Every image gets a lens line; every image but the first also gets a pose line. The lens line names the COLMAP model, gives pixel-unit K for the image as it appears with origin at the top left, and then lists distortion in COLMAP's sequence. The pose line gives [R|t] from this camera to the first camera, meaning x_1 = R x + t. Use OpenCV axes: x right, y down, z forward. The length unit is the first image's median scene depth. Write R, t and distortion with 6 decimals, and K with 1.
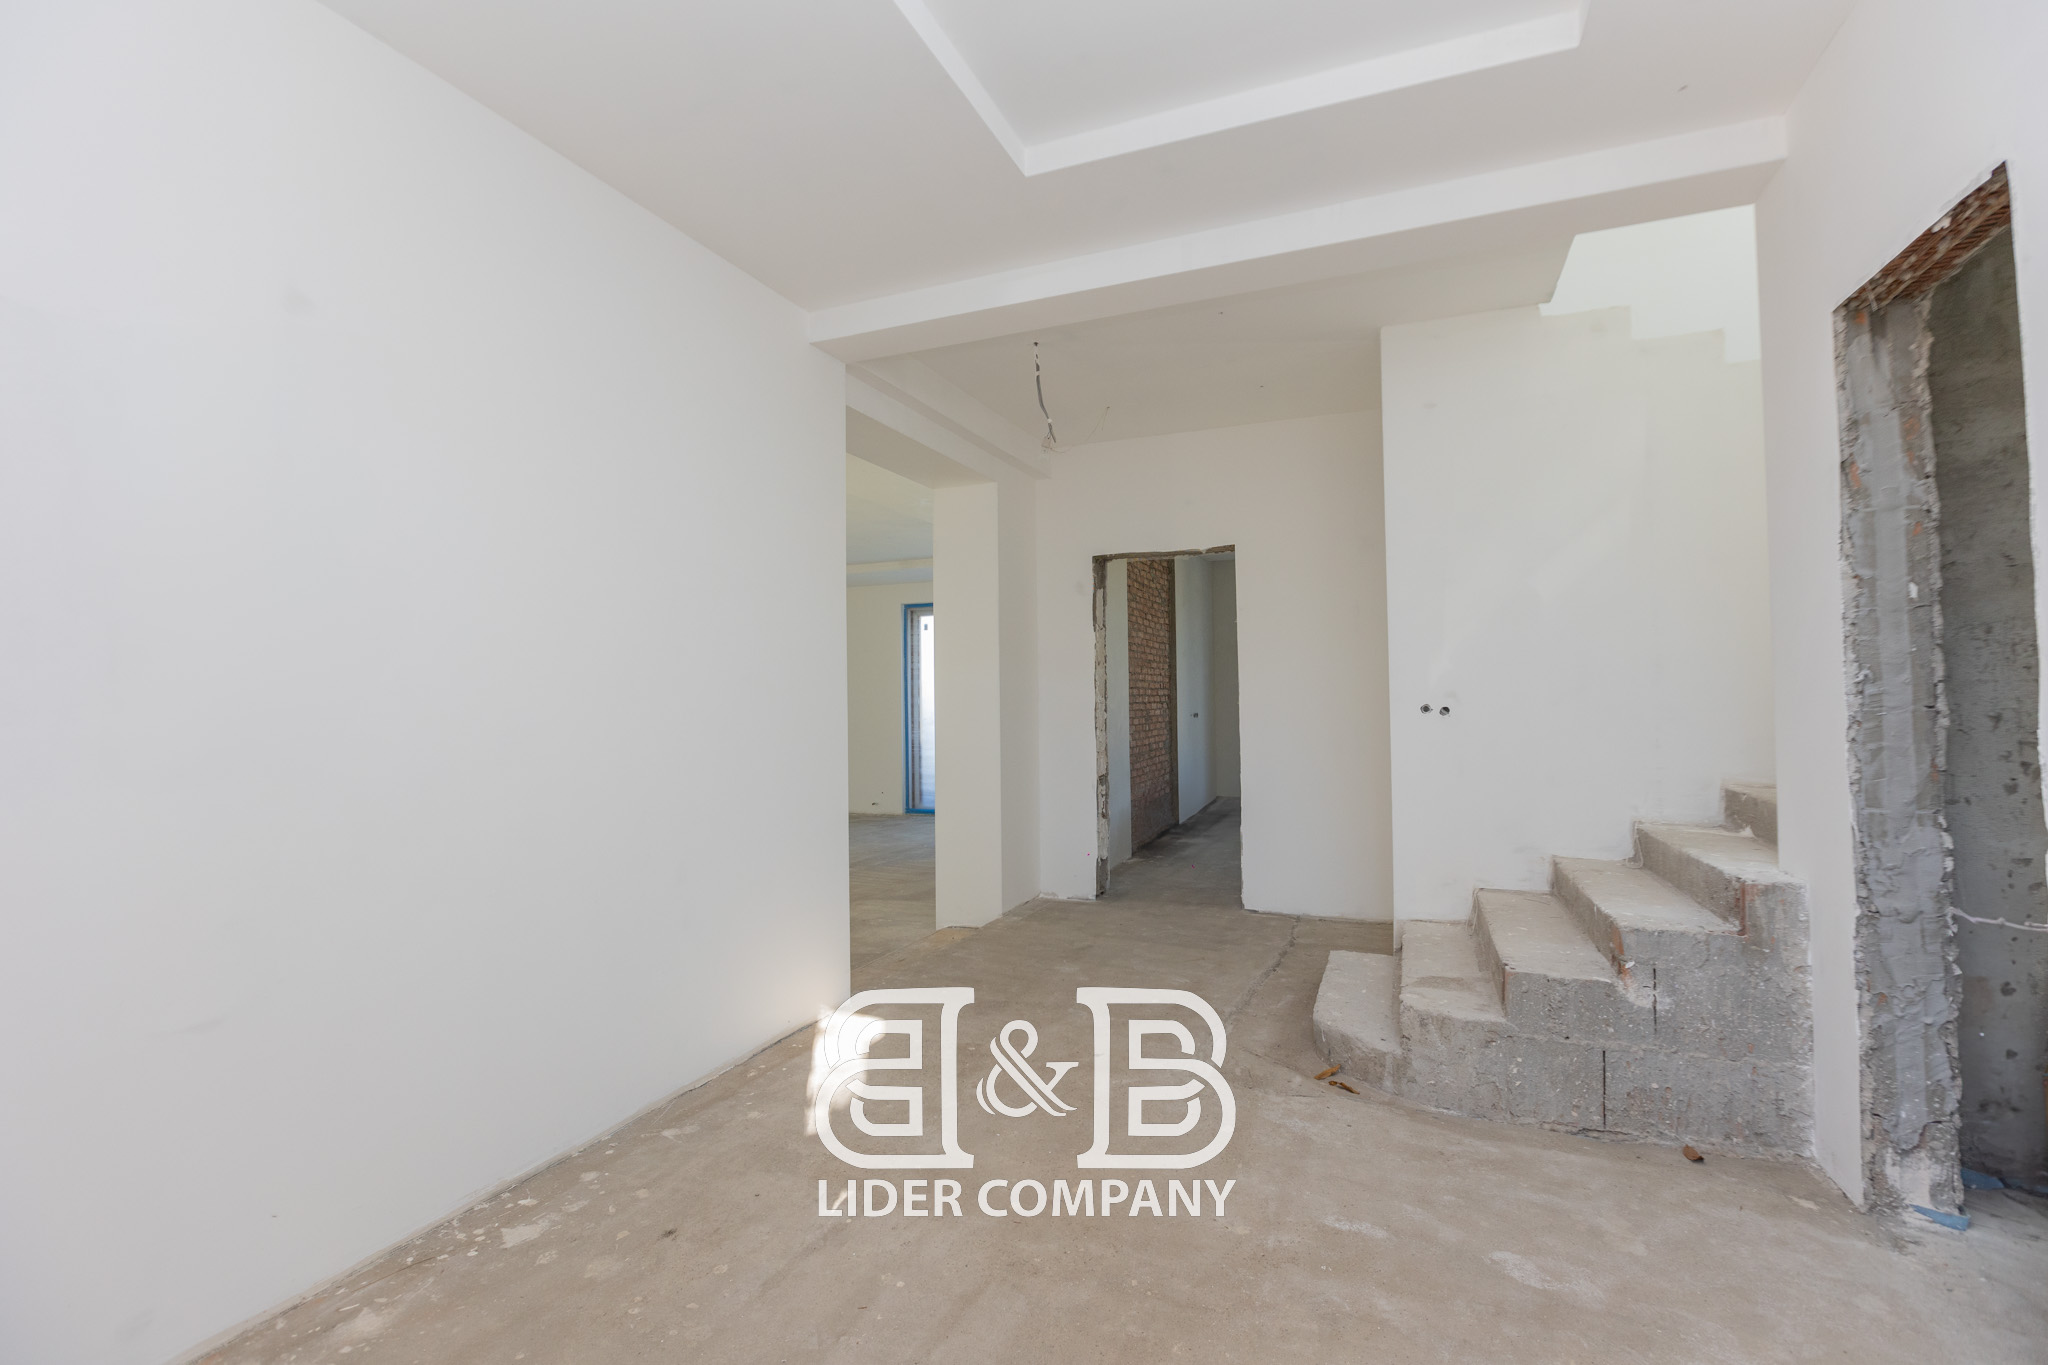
lens RADIAL K [[890.0, 0, 1024.0], [0, 890.0, 682.5], [0, 0, 1]] dist [-0.009062, -0.000095]
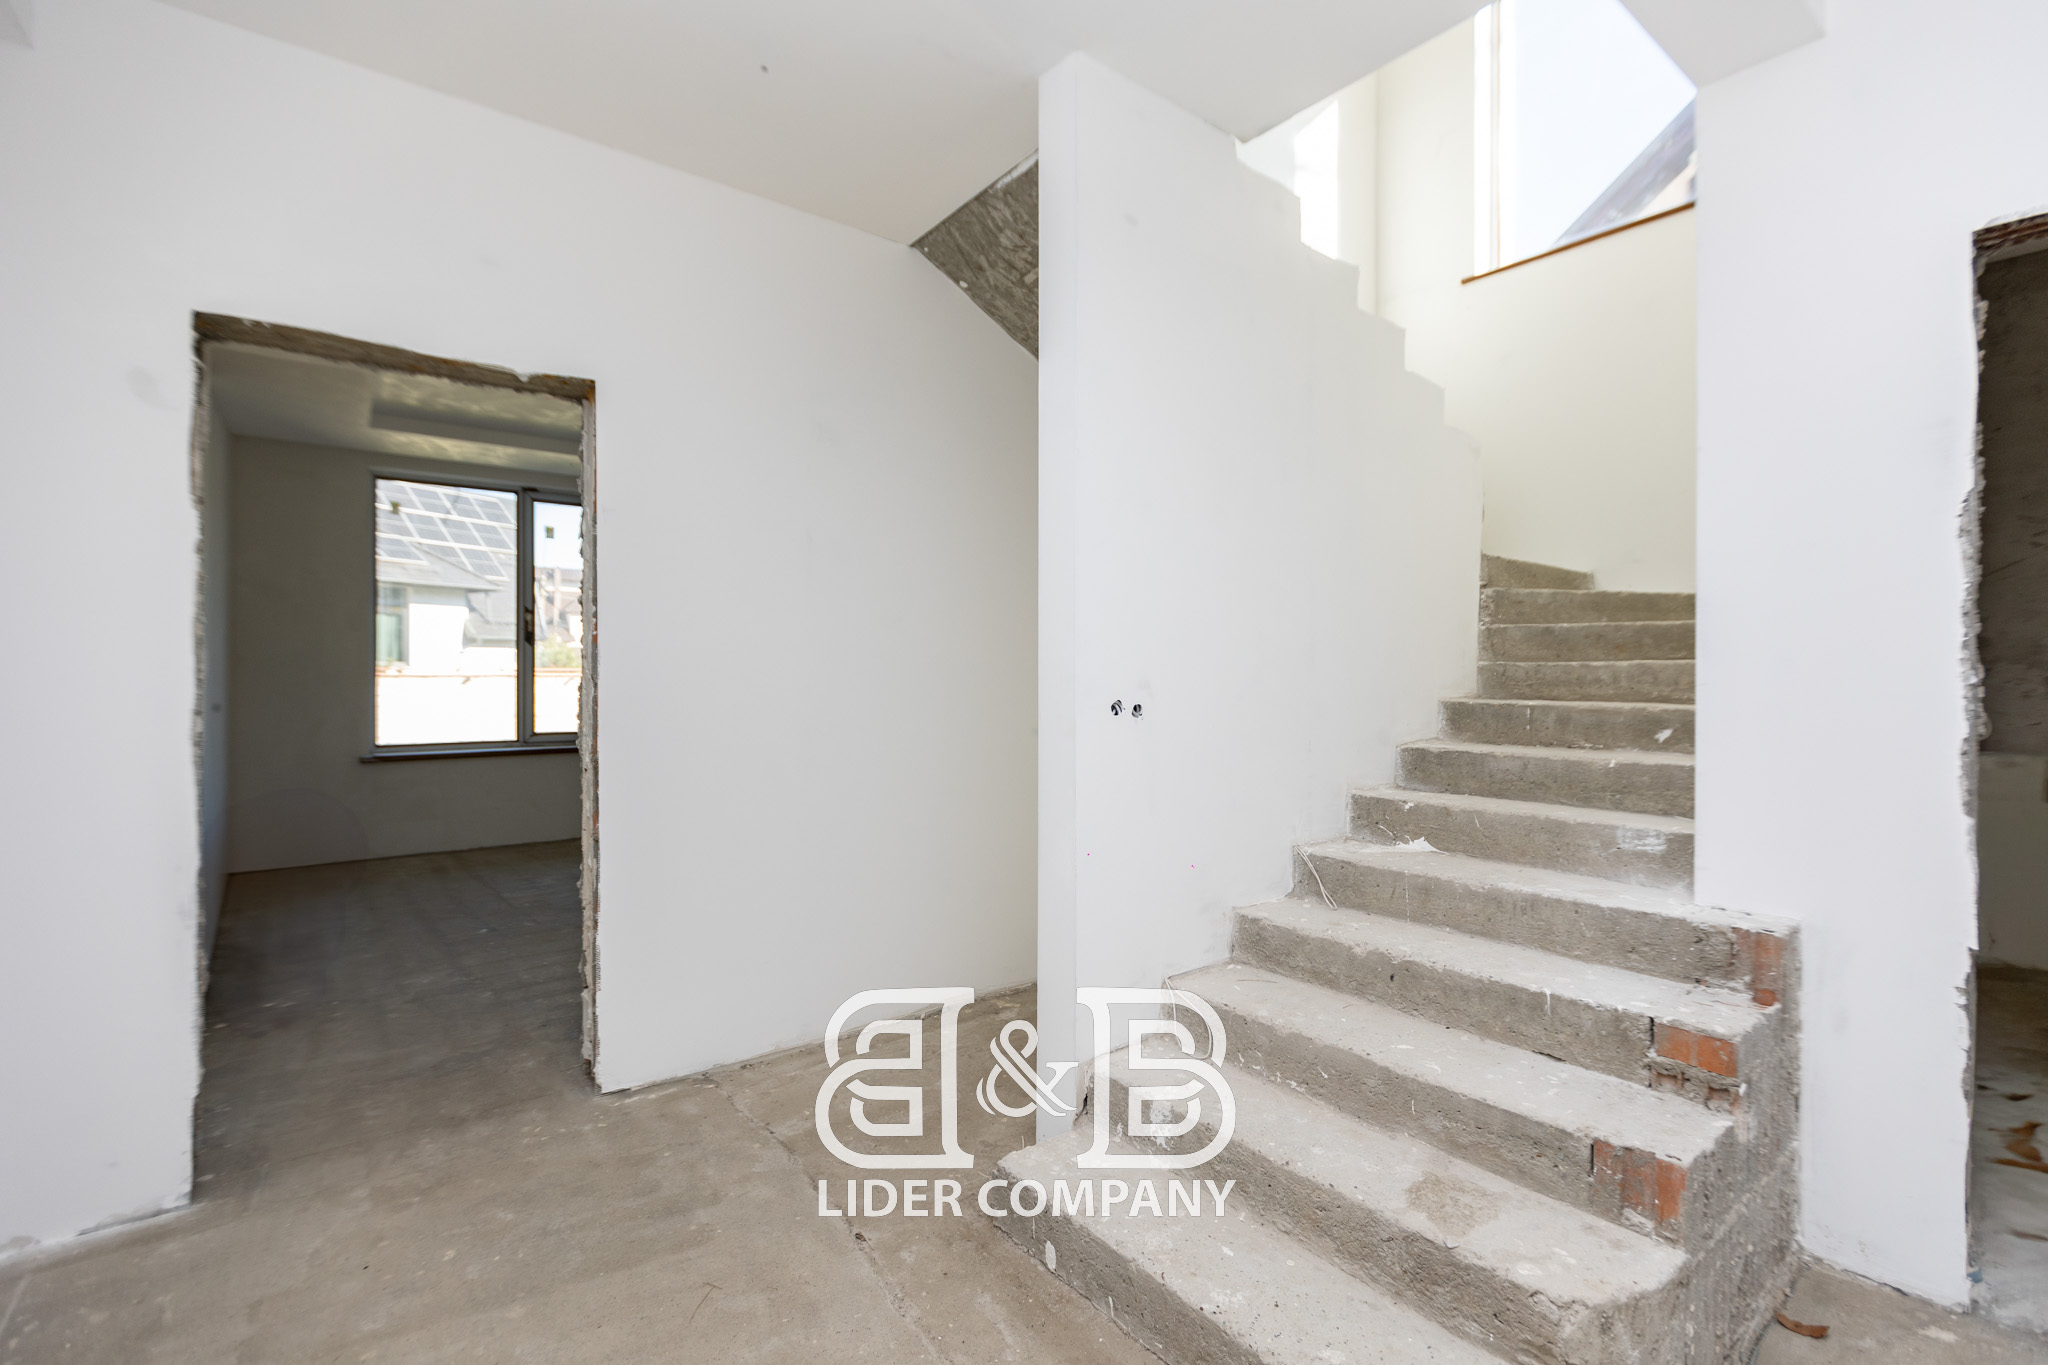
lens RADIAL K [[890.0, 0, 1024.0], [0, 890.0, 682.5], [0, 0, 1]] dist [-0.009062, -0.000095]
pose [[0.483149, 0.011765, 0.875459, -0.121315], [-0.027285, 0.999626, 0.001624, 0.012834], [-0.875113, -0.024671, 0.483289, 0.763541]]
